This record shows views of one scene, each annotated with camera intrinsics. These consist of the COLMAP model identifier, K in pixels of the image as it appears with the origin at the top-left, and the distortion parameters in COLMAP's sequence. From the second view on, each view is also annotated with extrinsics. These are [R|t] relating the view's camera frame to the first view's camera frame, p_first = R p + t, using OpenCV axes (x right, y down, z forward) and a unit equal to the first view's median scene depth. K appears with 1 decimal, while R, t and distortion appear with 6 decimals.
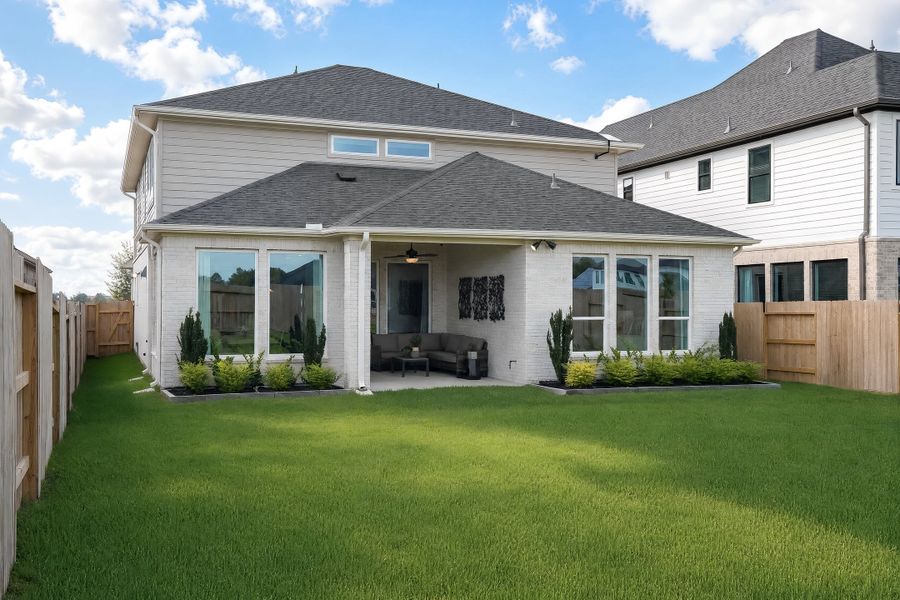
lens RADIAL K [[874.8, 0, 422.6], [0, 874.8, 300.2], [0, 0, 1]] dist [-0.009154, -0.005087]
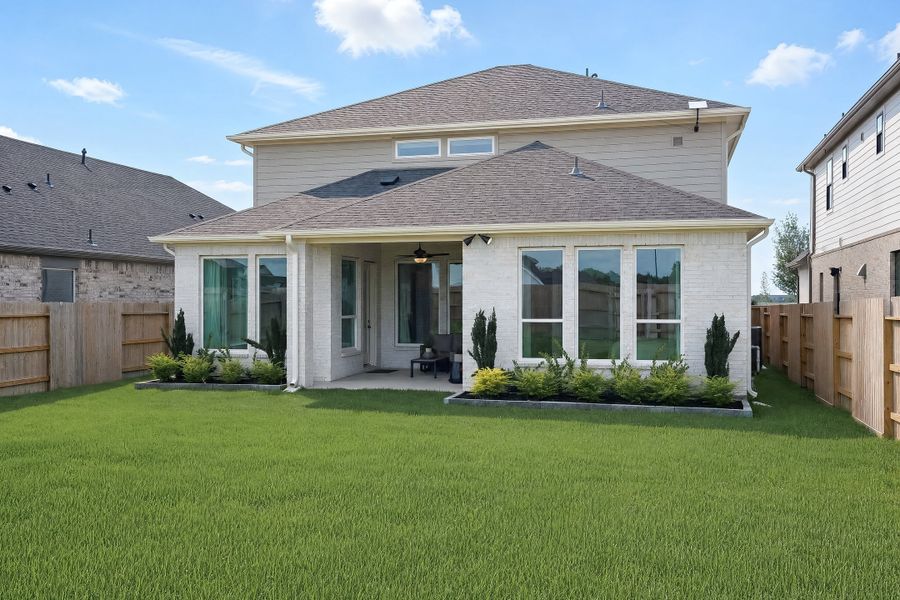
lens RADIAL K [[874.8, 0, 422.6], [0, 874.8, 300.2], [0, 0, 1]] dist [-0.009154, -0.005087]
pose [[0.808317, -0.003649, -0.588736, 0.585944], [-0.000637, 0.999975, -0.007072, 0.006671], [0.588747, 0.006091, 0.808295, 0.206640]]
